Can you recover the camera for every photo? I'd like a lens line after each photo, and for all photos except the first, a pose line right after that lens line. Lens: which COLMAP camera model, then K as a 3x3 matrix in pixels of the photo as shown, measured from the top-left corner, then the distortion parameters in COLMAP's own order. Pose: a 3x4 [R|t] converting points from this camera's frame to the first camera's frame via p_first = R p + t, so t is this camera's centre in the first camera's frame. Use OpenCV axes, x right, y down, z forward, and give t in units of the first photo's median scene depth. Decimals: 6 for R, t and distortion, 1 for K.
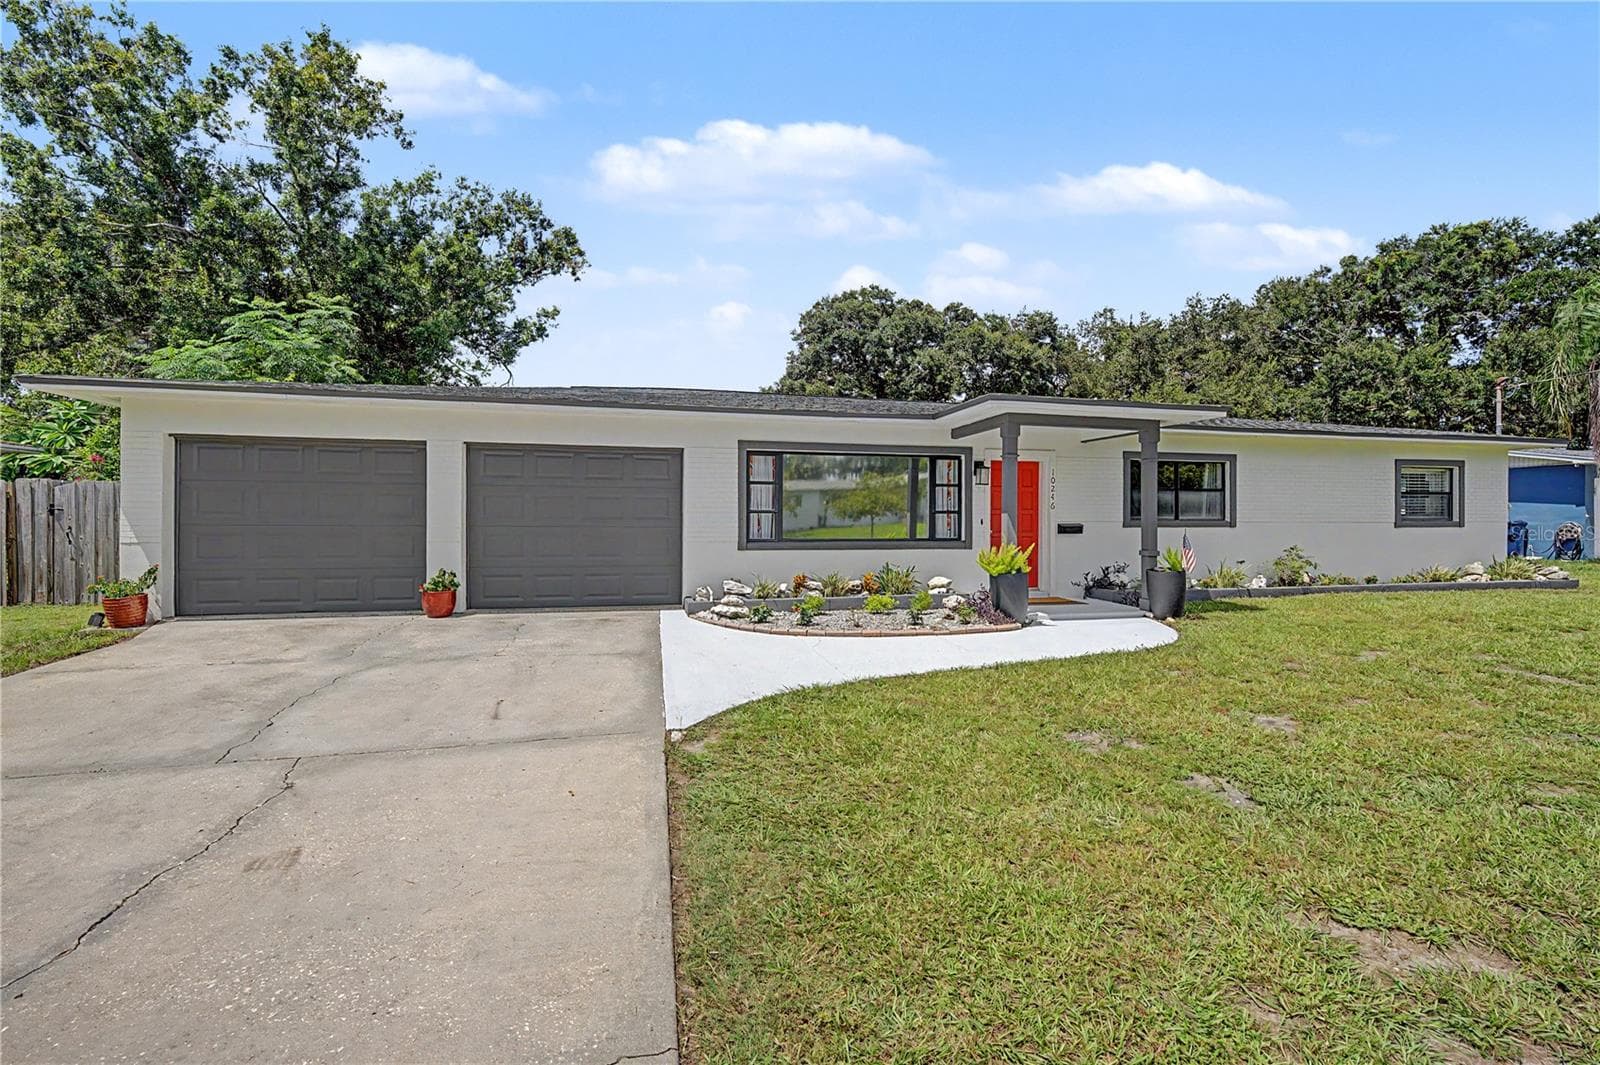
lens RADIAL K [[686.9, 0, 801.4], [0, 686.9, 518.8], [0, 0, 1]] dist [0.003882, -0.000165]
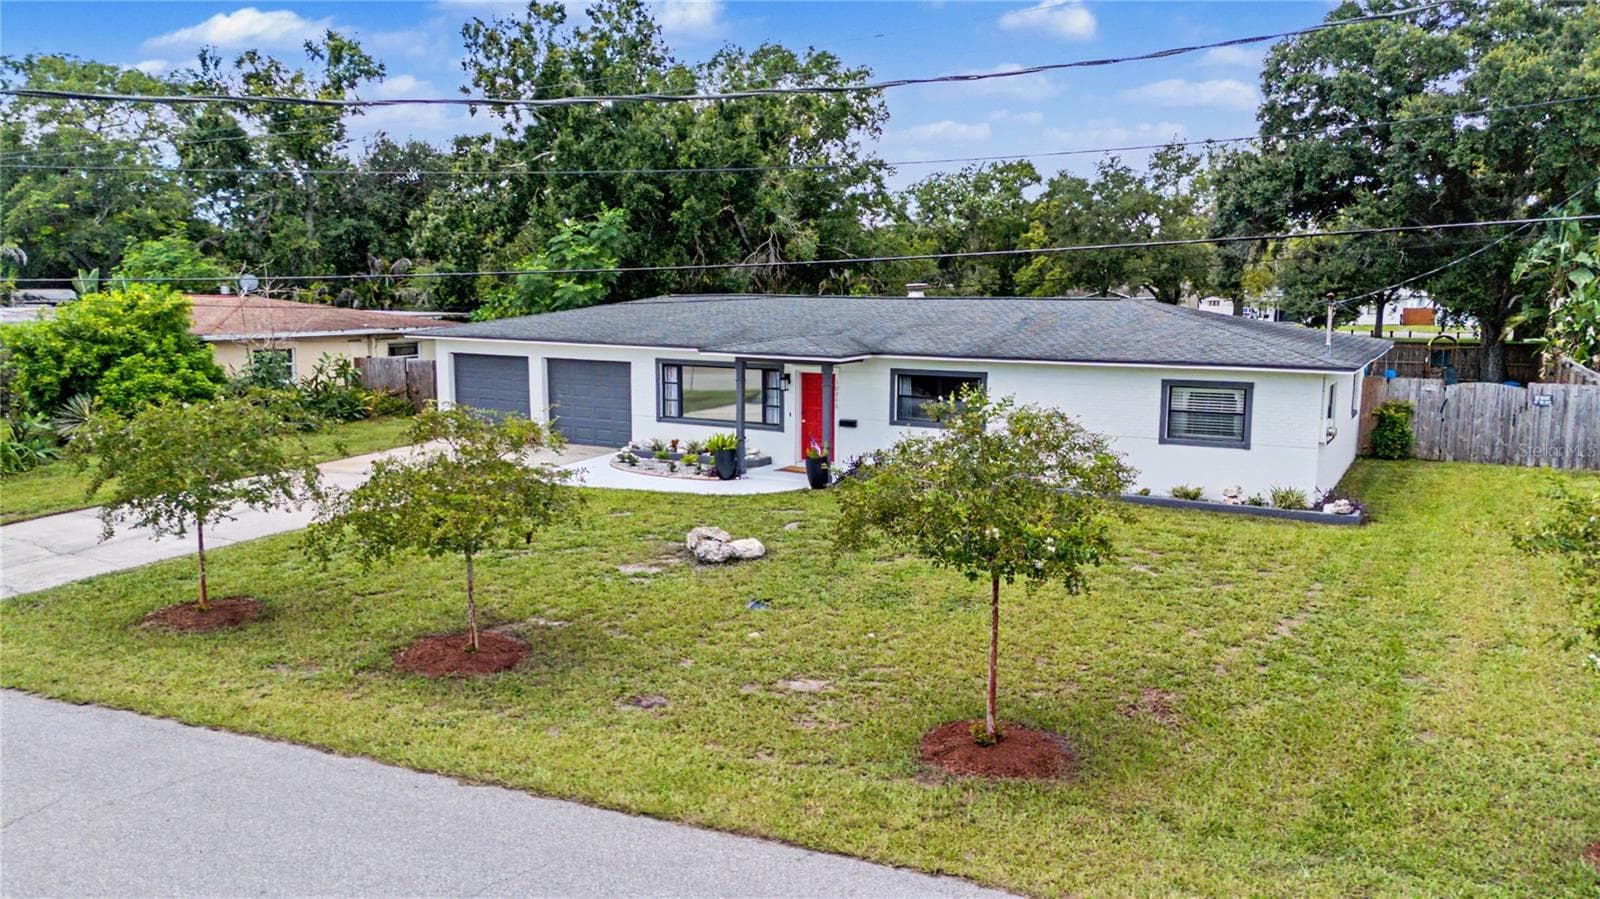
lens RADIAL K [[1194.4, 0, 794.1], [0, 1194.4, 452.4], [0, 0, 1]] dist [0.076083, -0.030690]
pose [[0.730717, 0.096858, -0.675774, 1.607432], [-0.004026, 0.990478, 0.137611, -0.214313], [0.682668, -0.097834, 0.724149, -0.689579]]
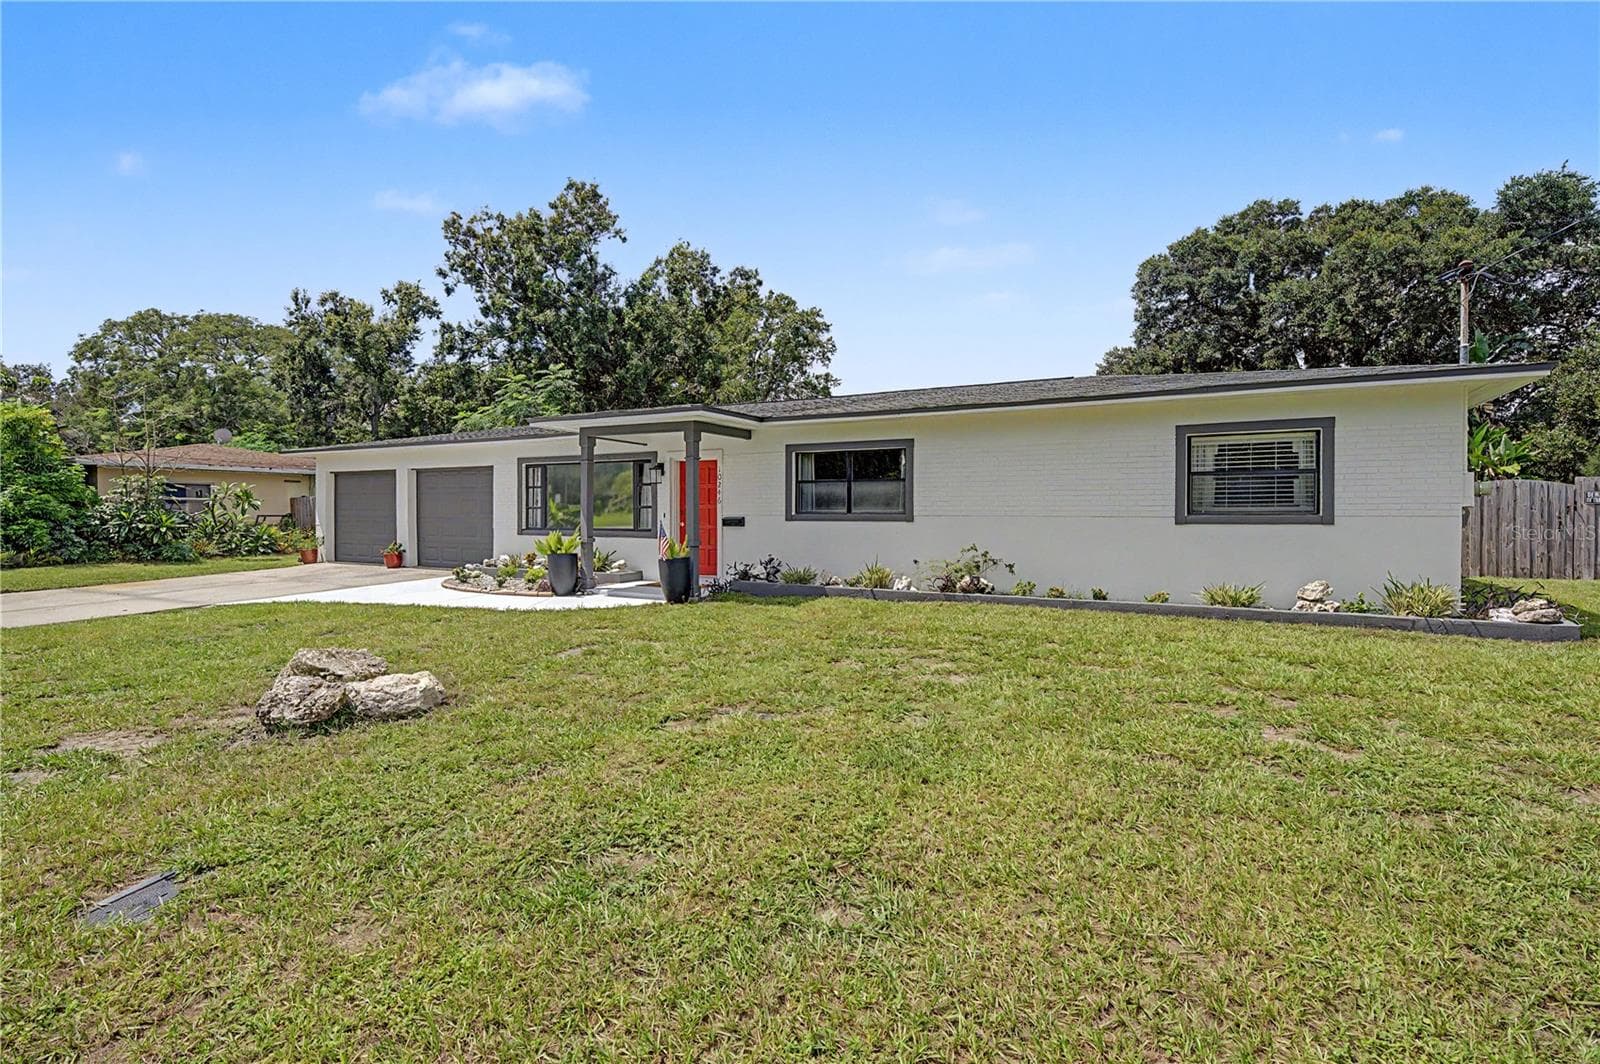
lens RADIAL K [[775.8, 0, 797.4], [0, 775.8, 518.6], [0, 0, 1]] dist [0.006748, 0.001418]
pose [[0.734609, 0.002170, -0.678487, 1.048668], [-0.001049, 0.999997, 0.002063, 0.005658], [0.678490, -0.000804, 0.734609, 0.153393]]
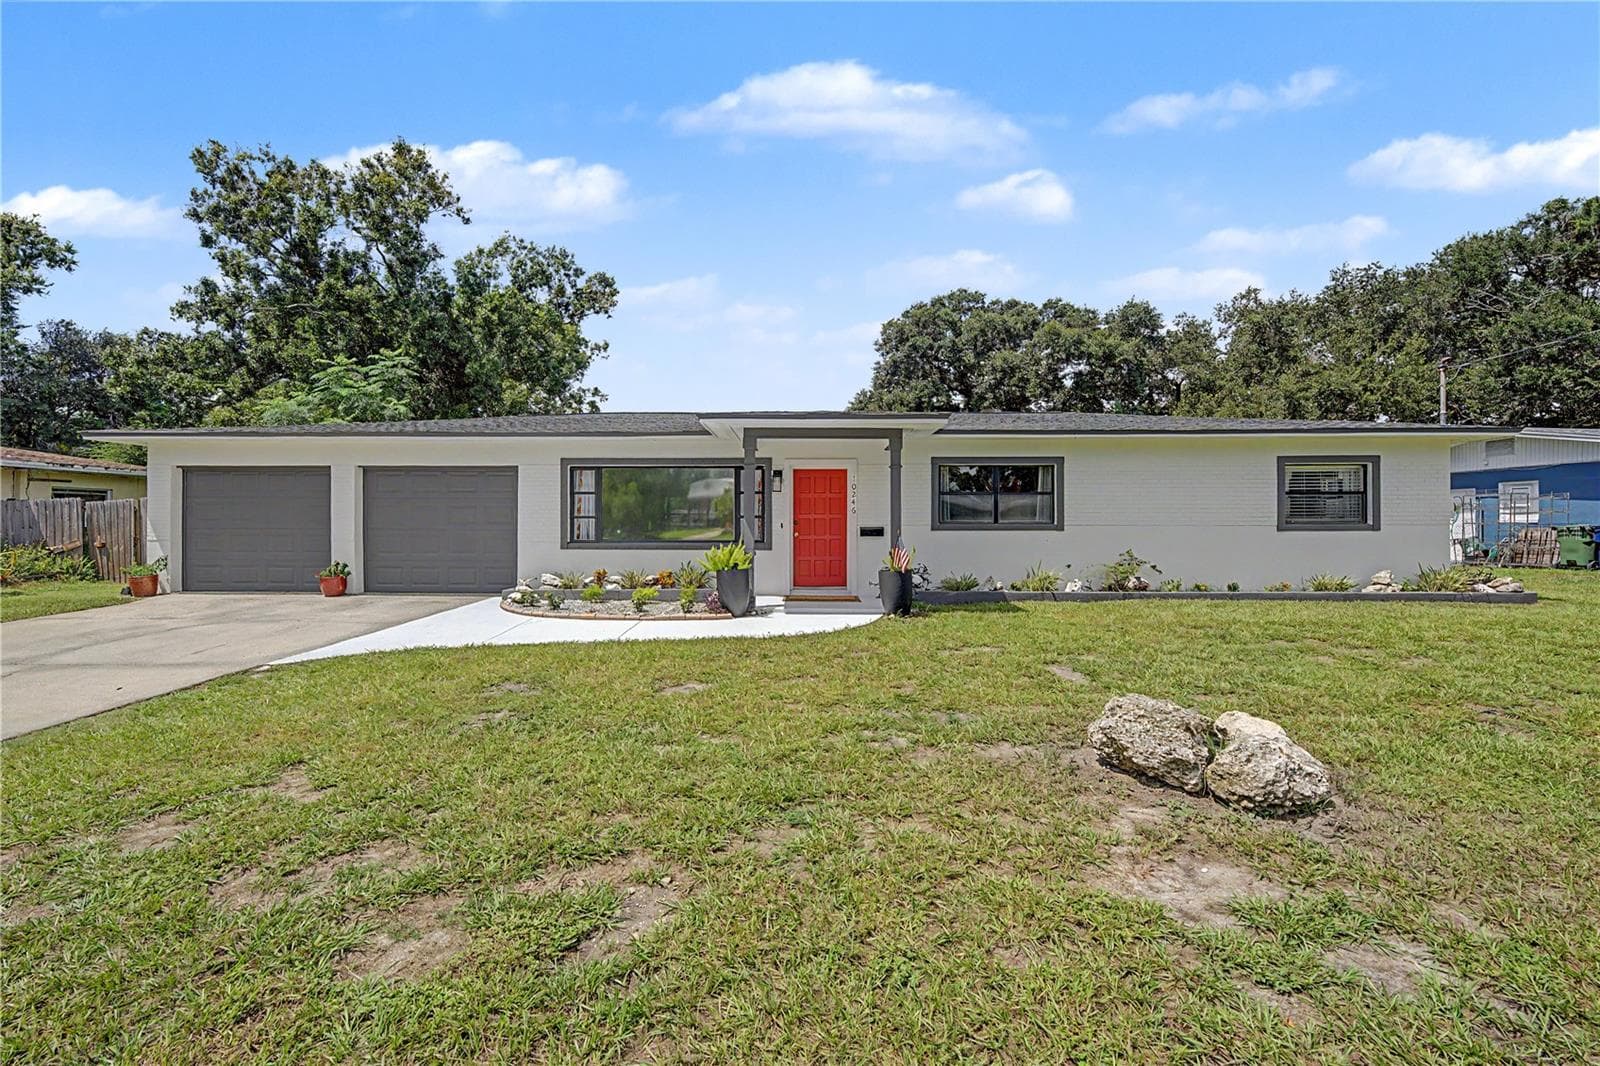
lens RADIAL K [[686.9, 0, 799.0], [0, 686.9, 524.1], [0, 0, 1]] dist [0.003882, -0.000165]
pose [[0.966035, -0.003390, -0.258387, 0.456947], [0.002245, 0.999986, -0.004724, 0.006023], [0.258400, 0.003983, 0.966030, -0.041325]]
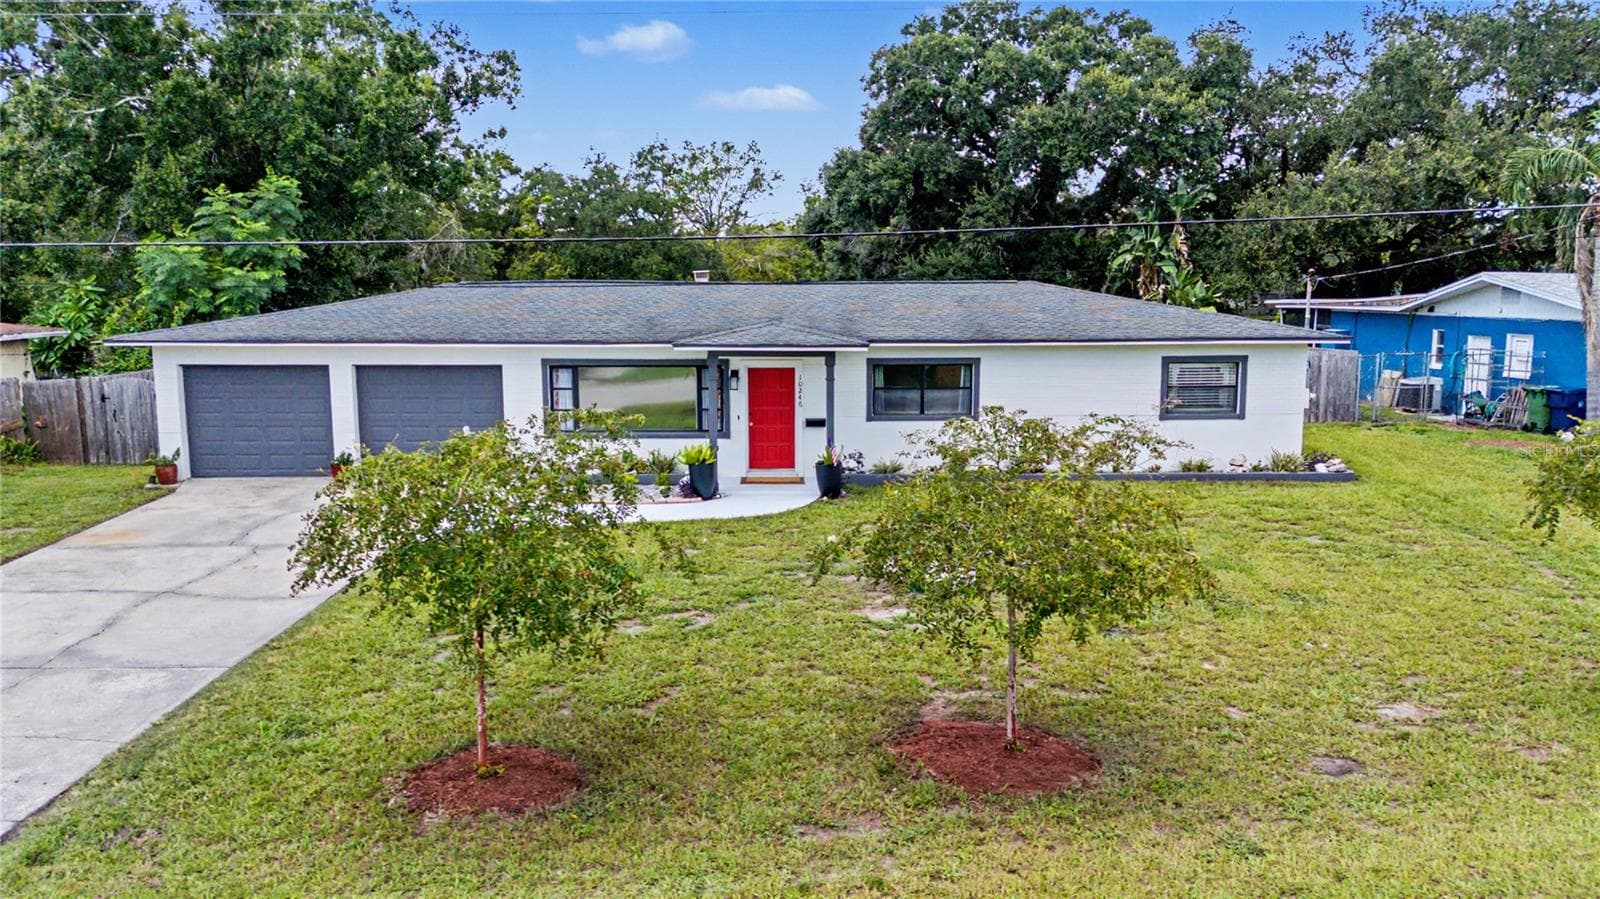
lens RADIAL K [[1194.4, 0, 805.8], [0, 1194.4, 455.9], [0, 0, 1]] dist [0.076083, -0.030690]
pose [[0.975697, 0.025271, -0.217664, 0.690398], [0.005416, 0.990243, 0.139243, -0.184542], [0.219059, -0.137038, 0.966040, -0.885884]]
